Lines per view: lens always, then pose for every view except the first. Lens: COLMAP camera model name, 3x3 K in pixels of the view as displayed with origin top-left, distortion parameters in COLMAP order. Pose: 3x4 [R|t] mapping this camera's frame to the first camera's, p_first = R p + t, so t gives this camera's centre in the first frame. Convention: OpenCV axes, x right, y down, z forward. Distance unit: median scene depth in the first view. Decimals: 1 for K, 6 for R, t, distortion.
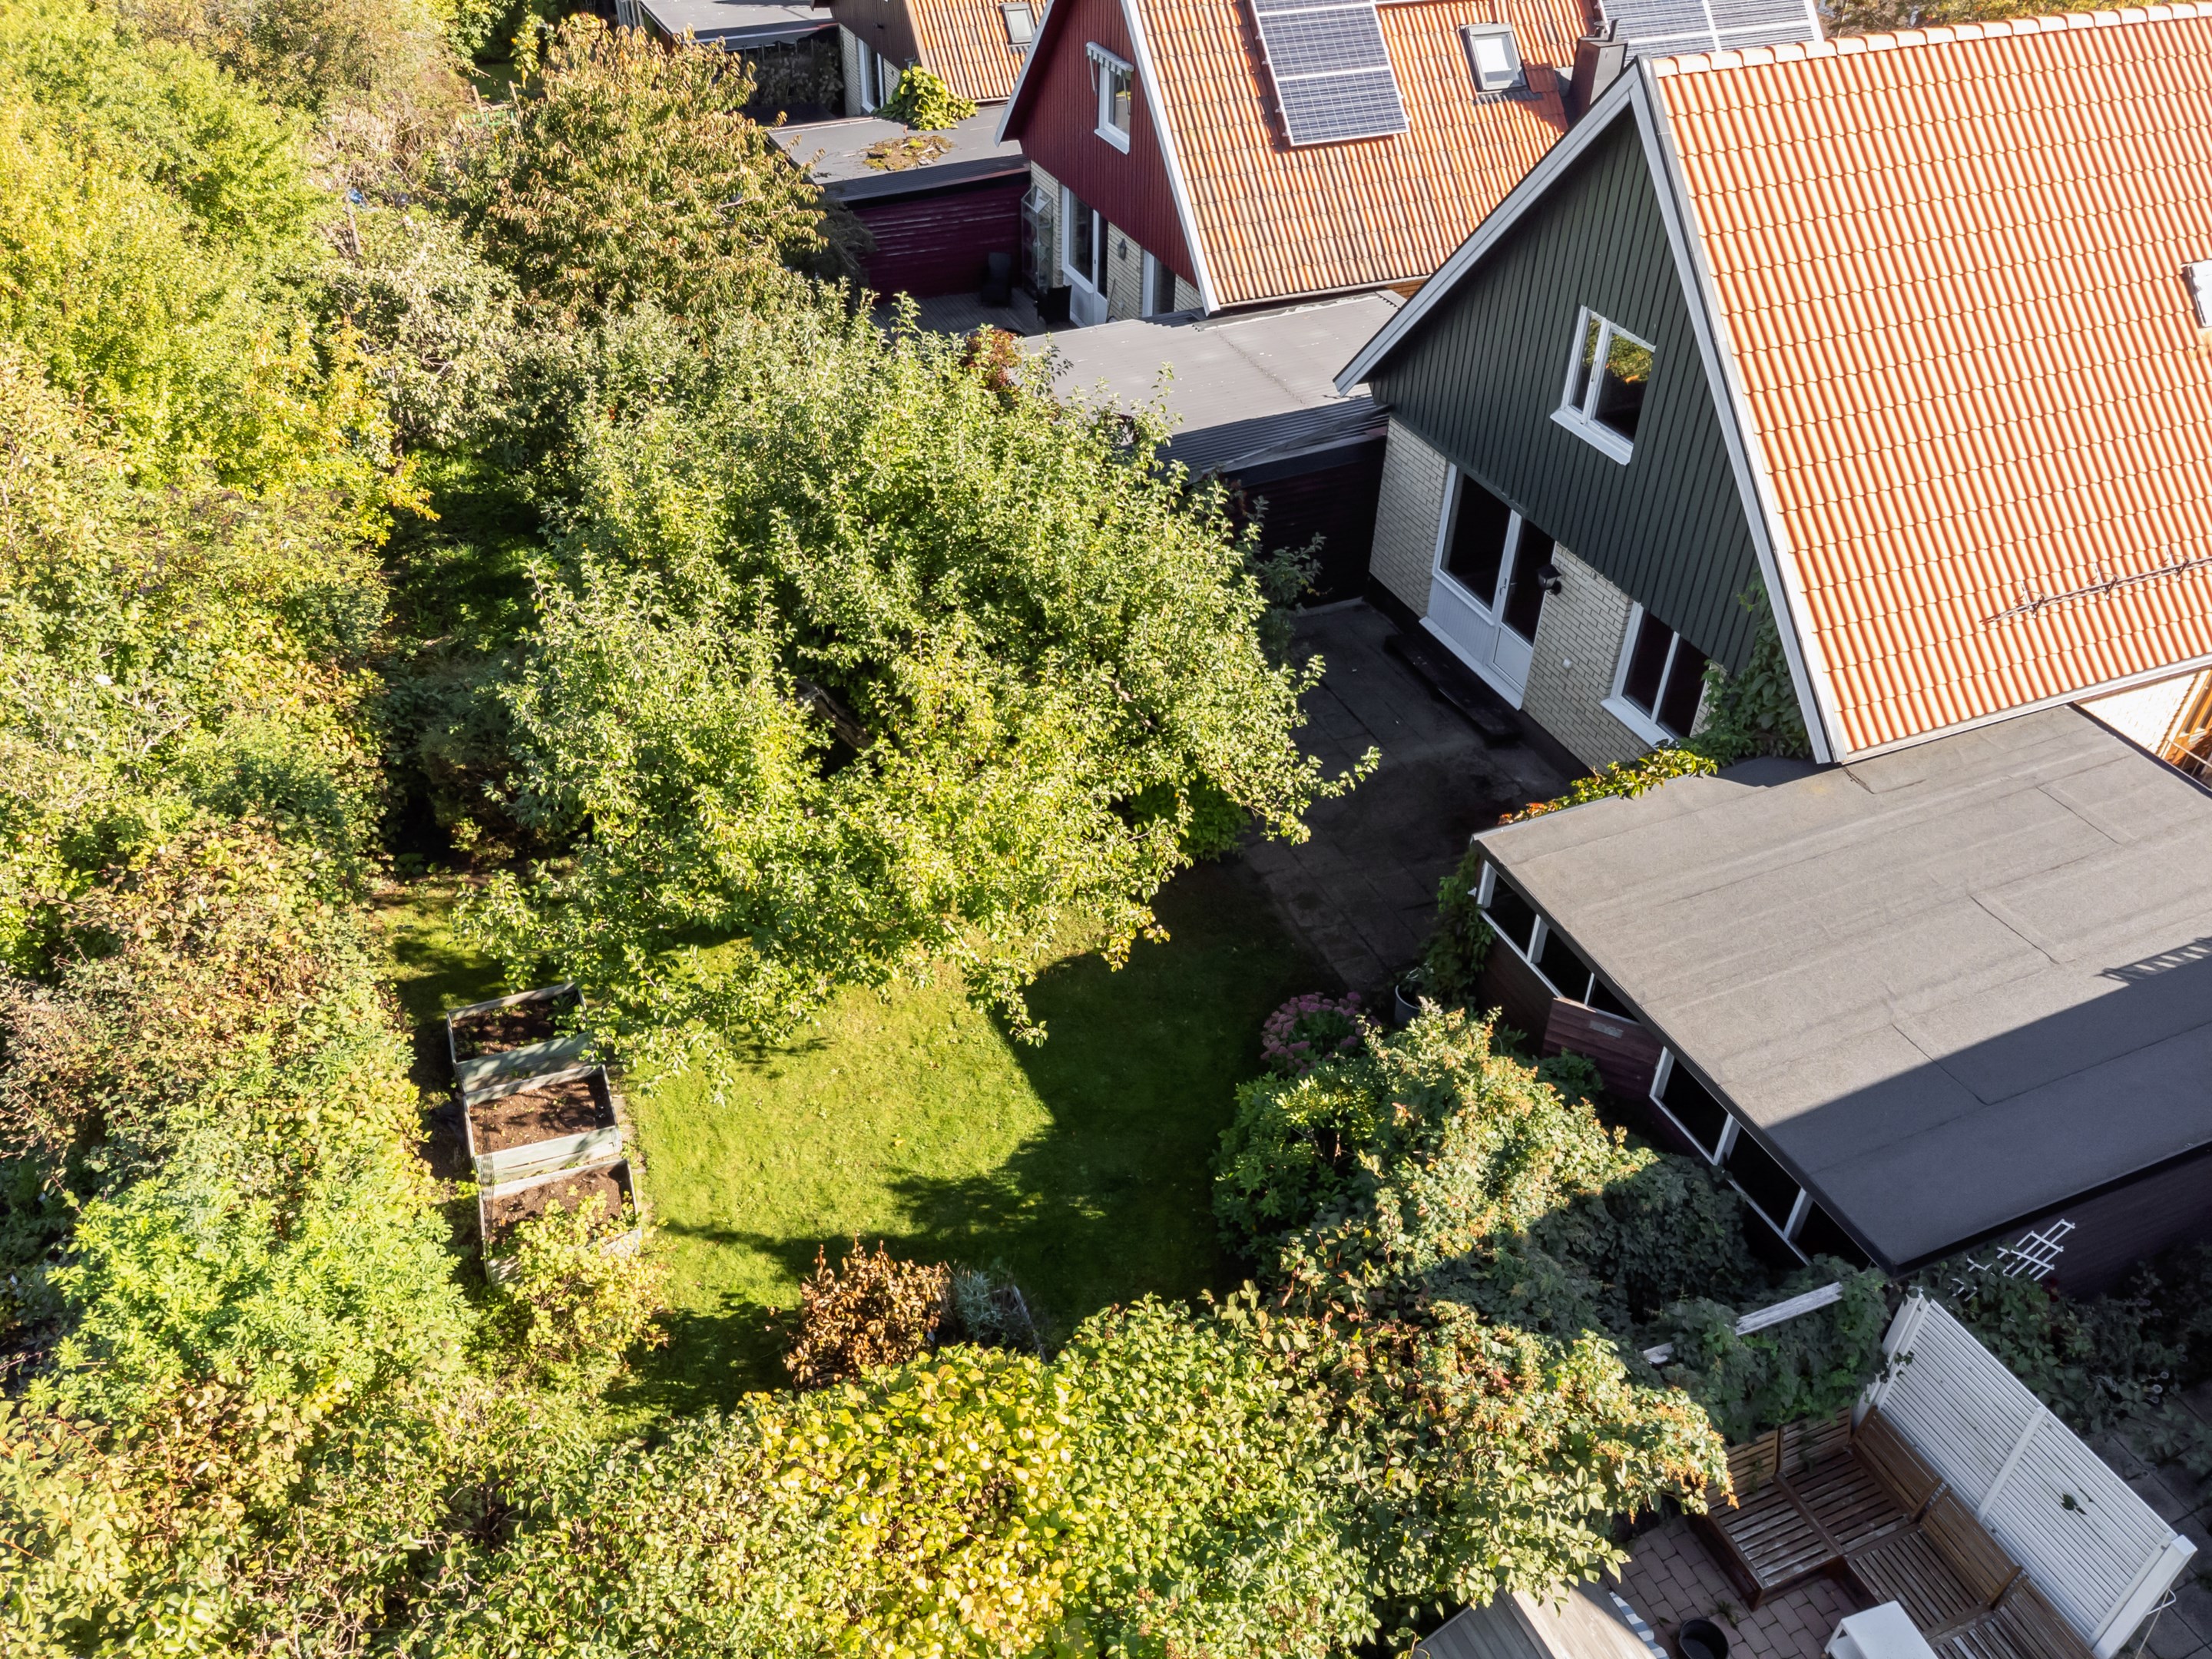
lens RADIAL K [[1676.1, 0, 1106.0], [0, 1676.1, 829.5], [0, 0, 1]] dist [0.017931, 0.009260]
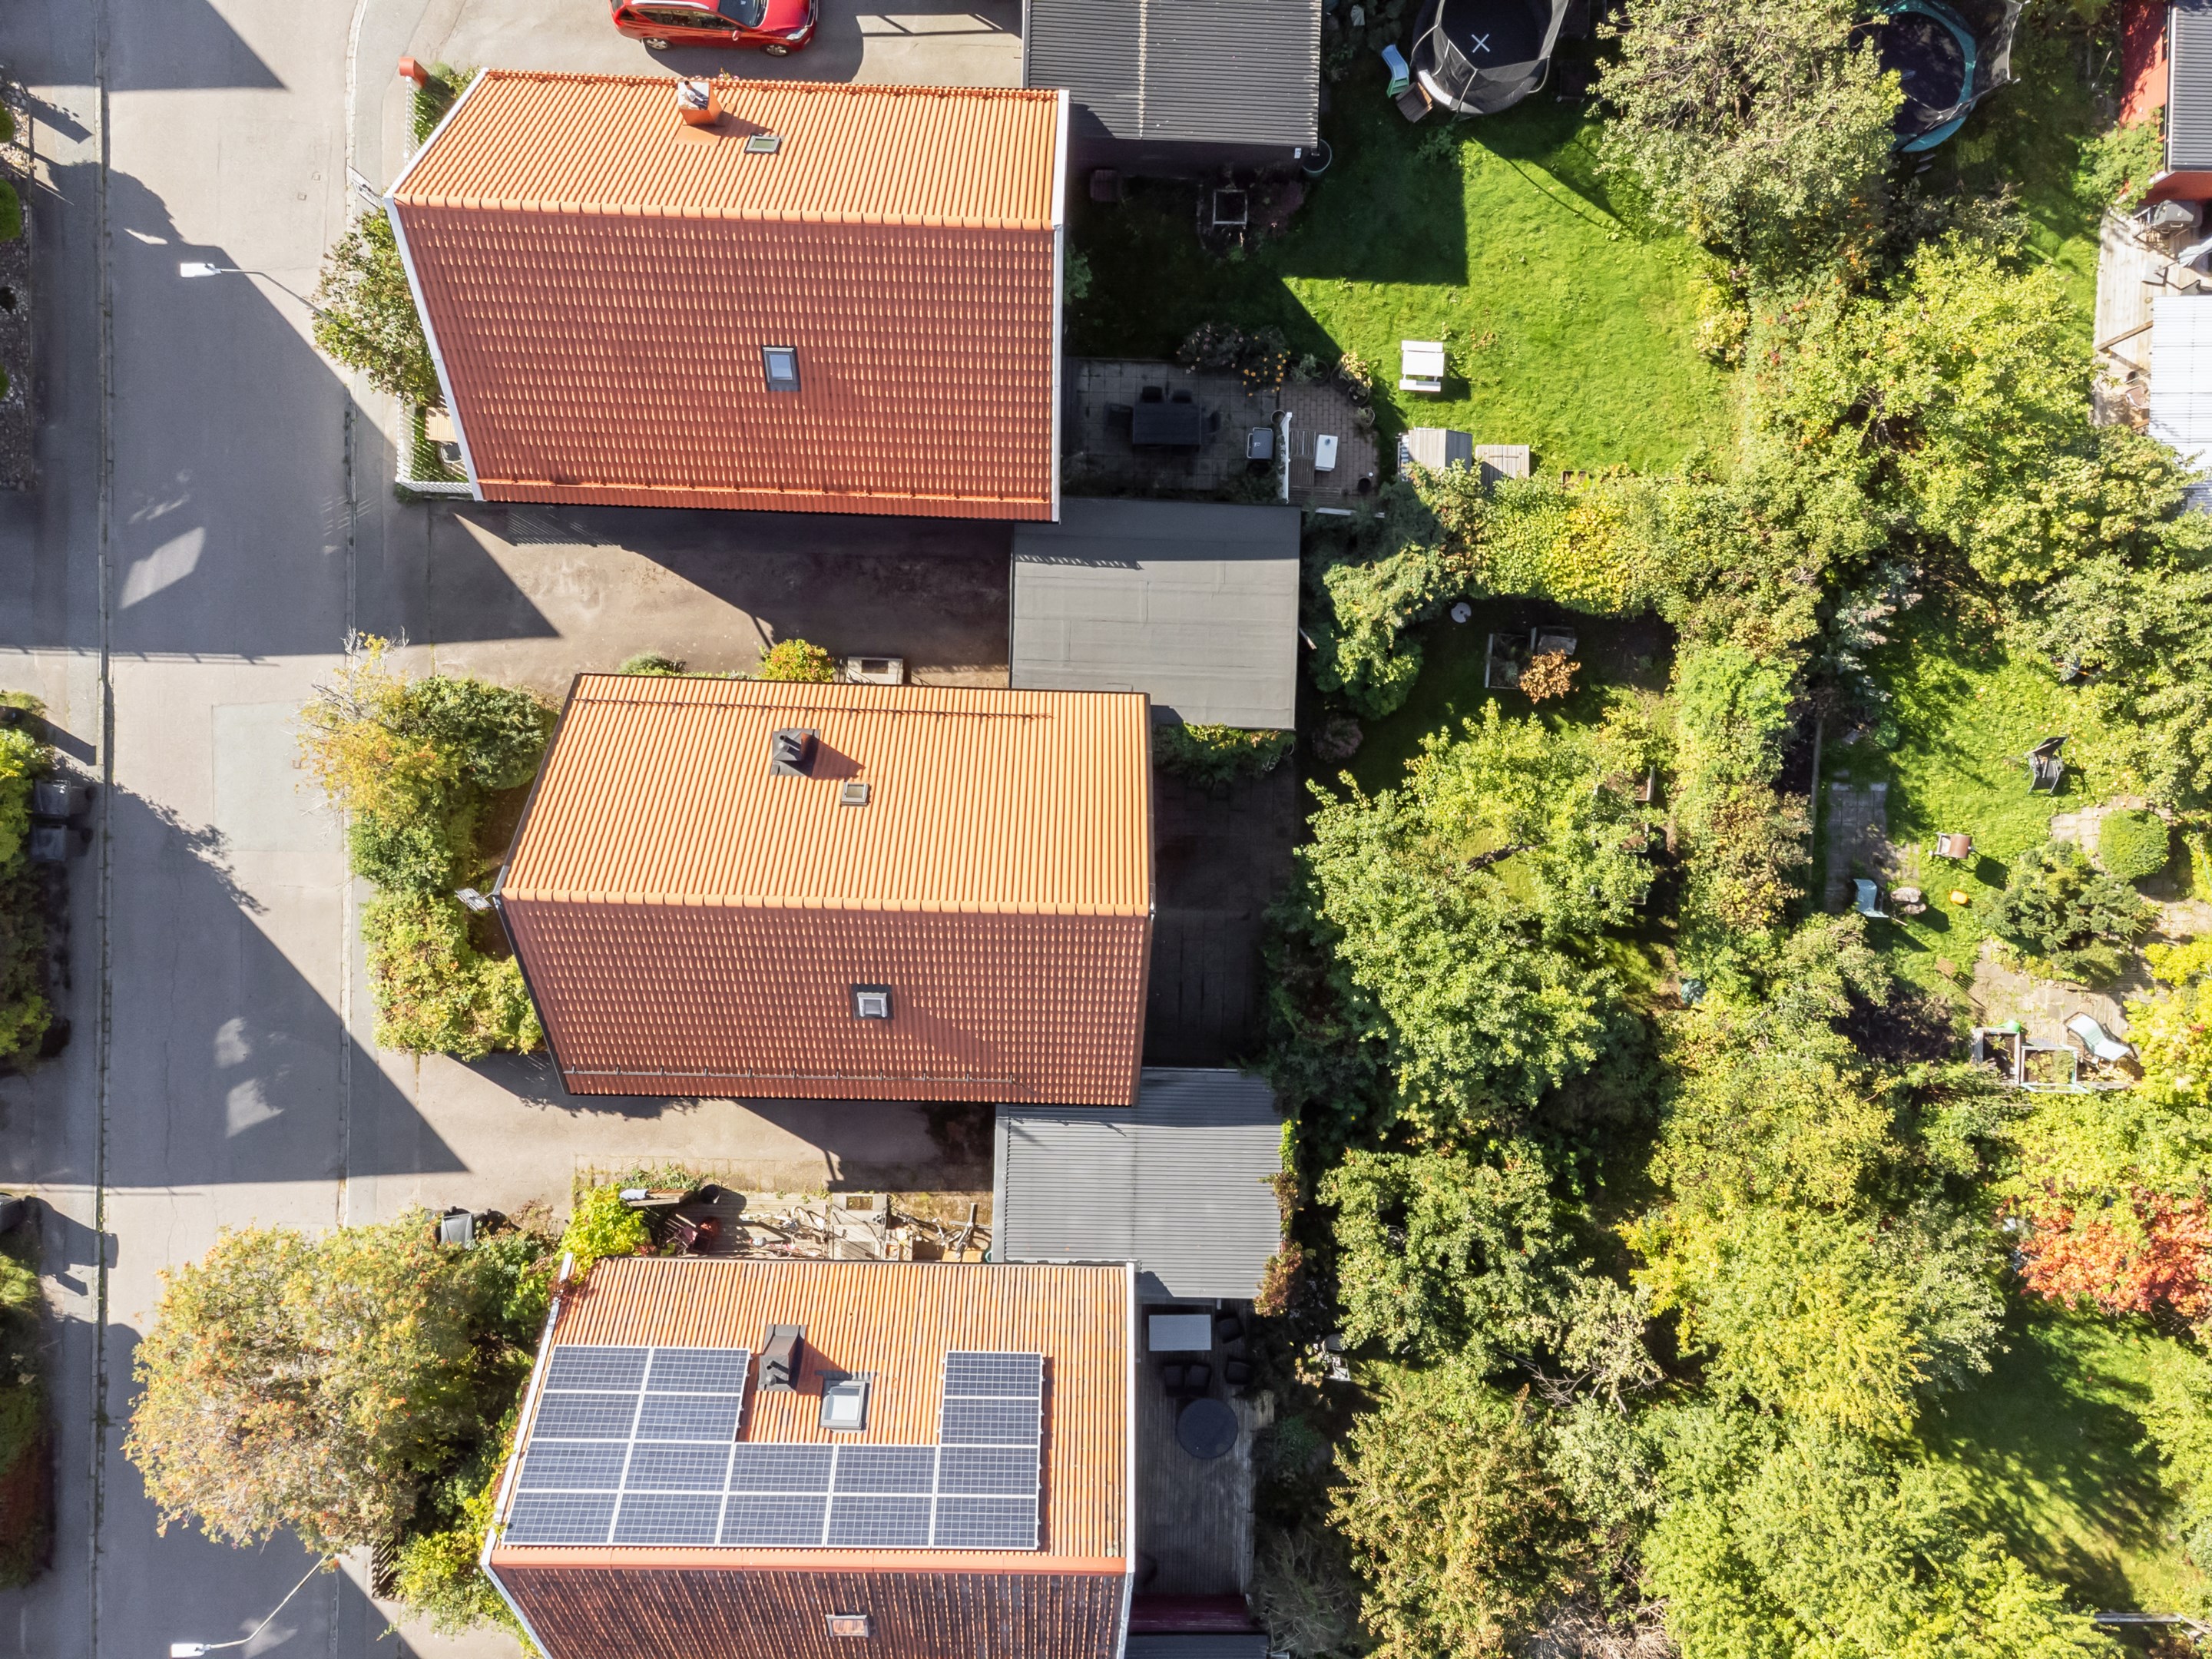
lens RADIAL K [[1605.5, 0, 1149.4], [0, 1605.5, 838.2], [0, 0, 1]] dist [-0.033215, 0.063744]
pose [[-0.905904, -0.419192, -0.060141, 0.559903], [0.212163, -0.572159, 0.792226, -2.311642], [-0.366505, 0.704920, 0.607257, -0.305400]]
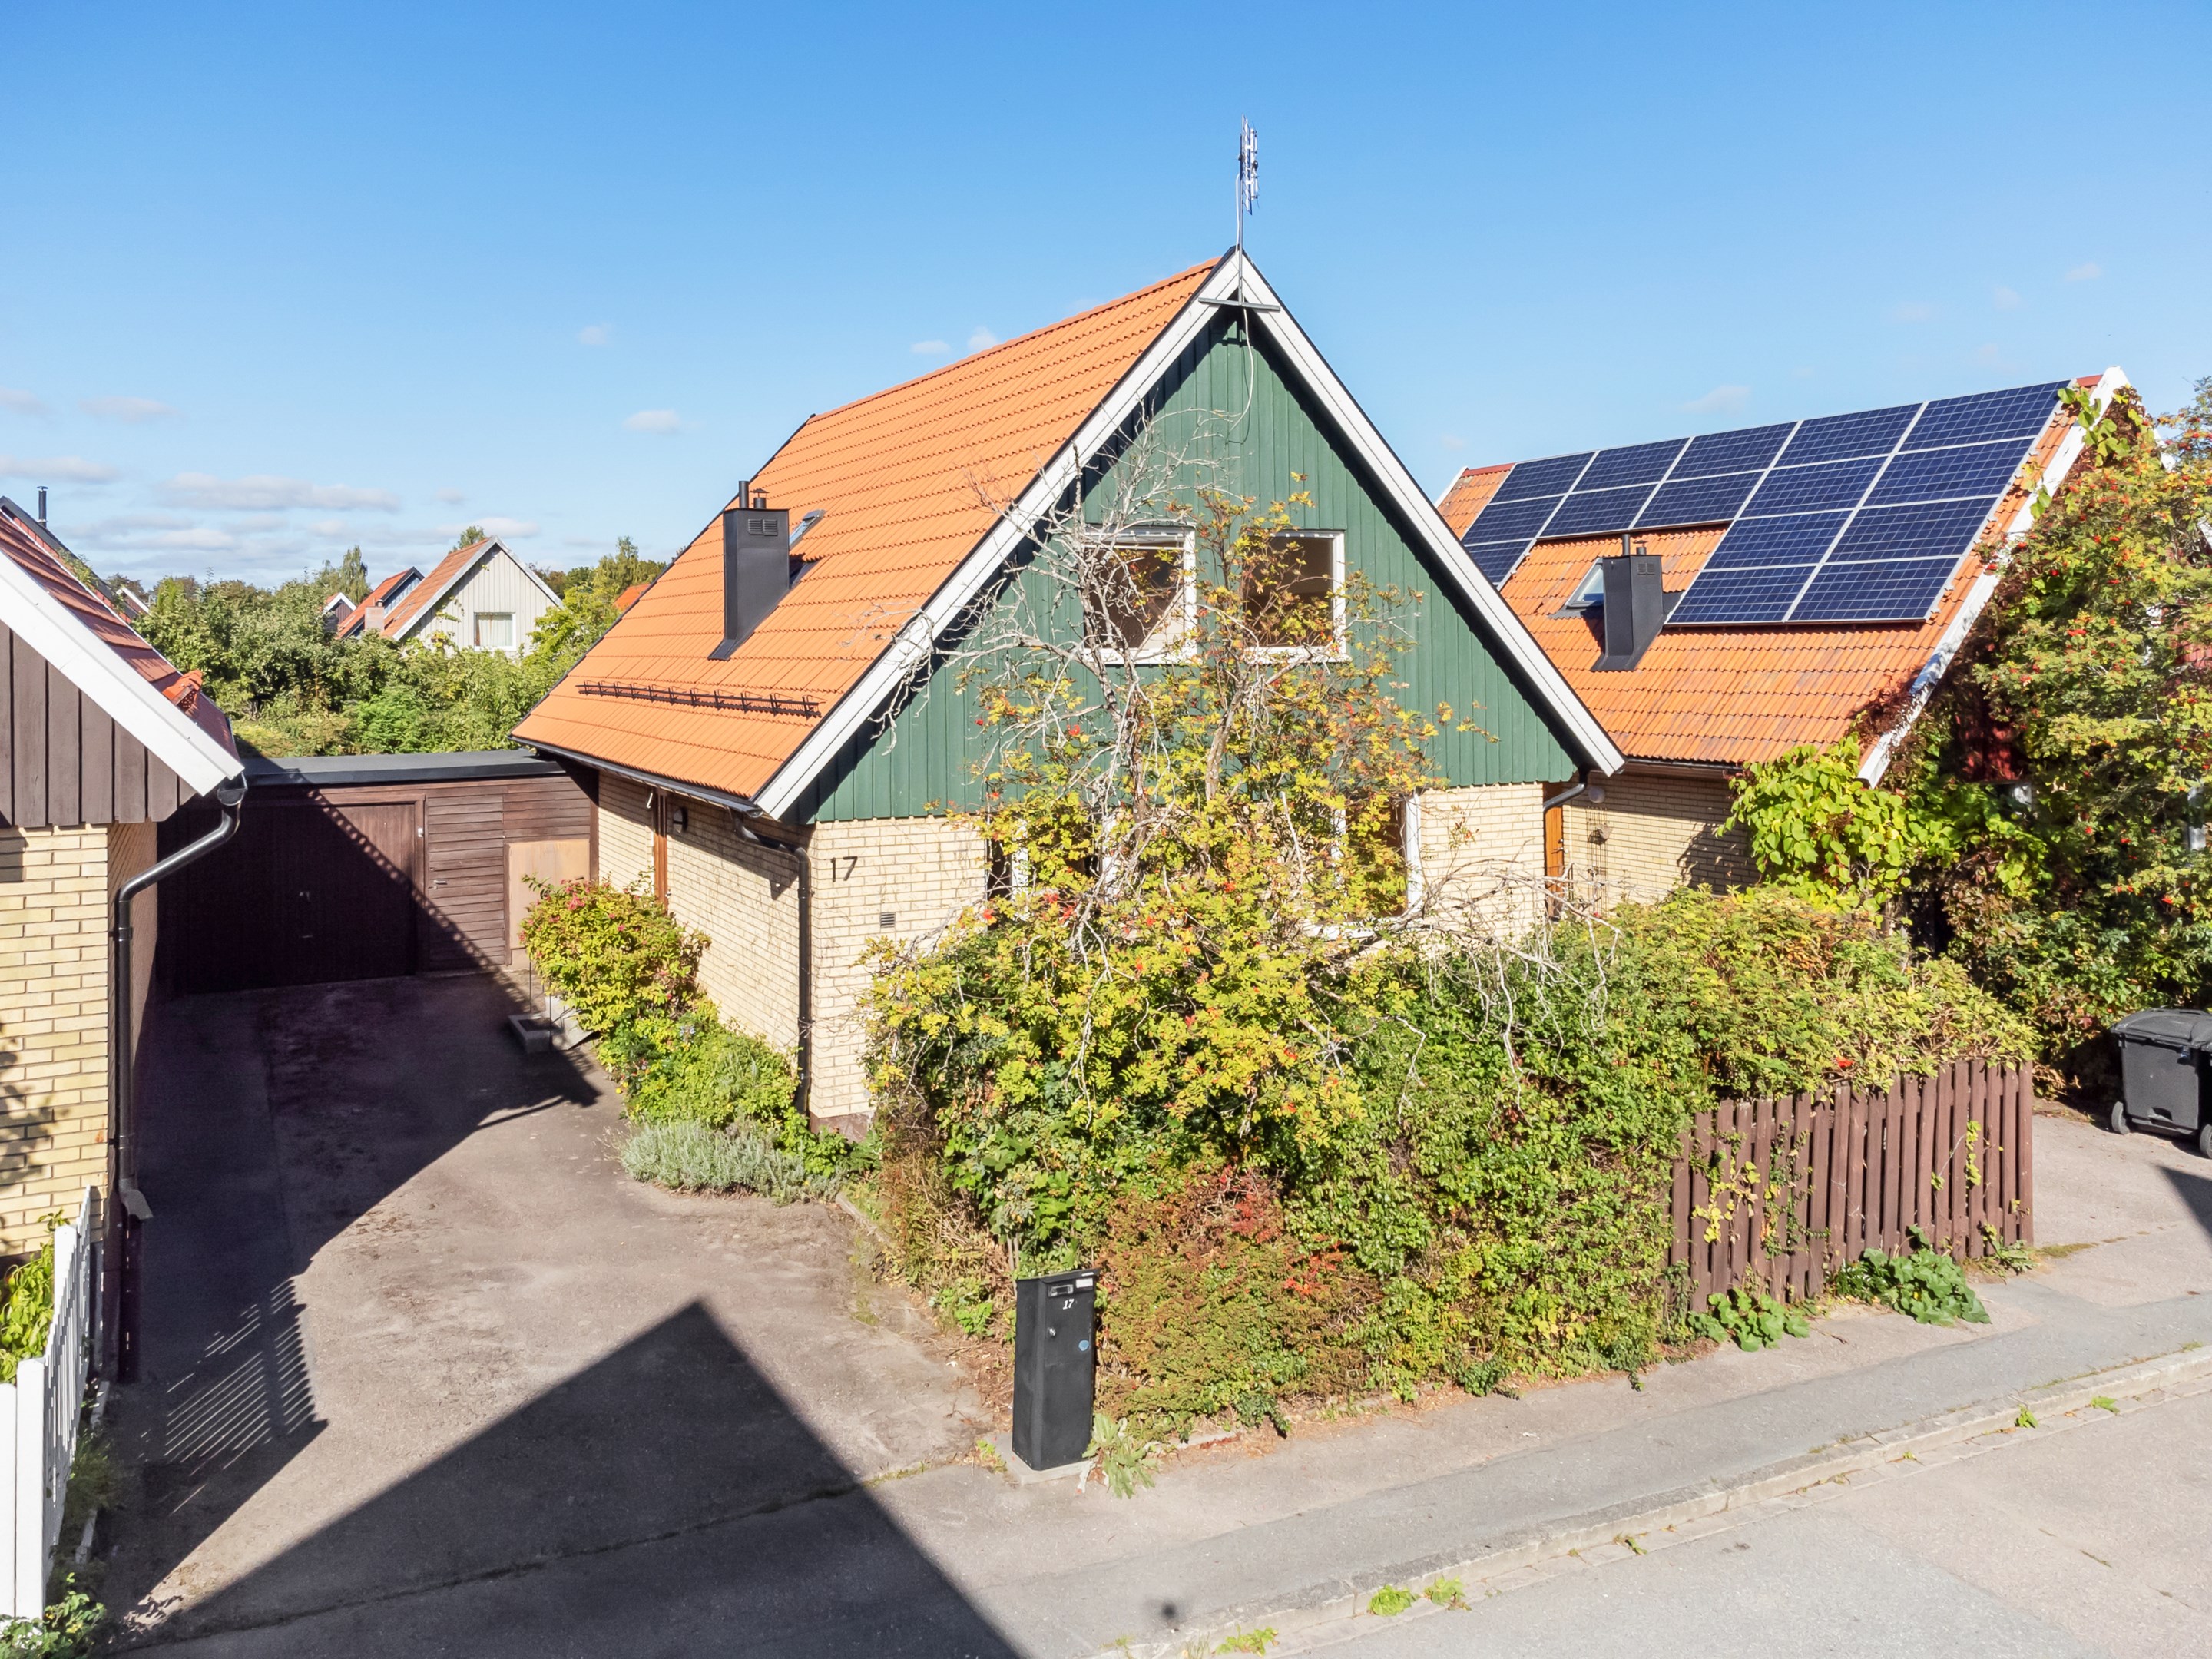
lens RADIAL K [[1712.4, 0, 1059.1], [0, 1712.4, 626.3], [0, 0, 1]] dist [0.015638, 0.003222]
pose [[0.051213, -0.028453, -0.998282, 2.413191], [-0.600928, 0.797507, -0.053559, -0.407878], [0.797661, 0.602638, 0.023745, 1.512861]]
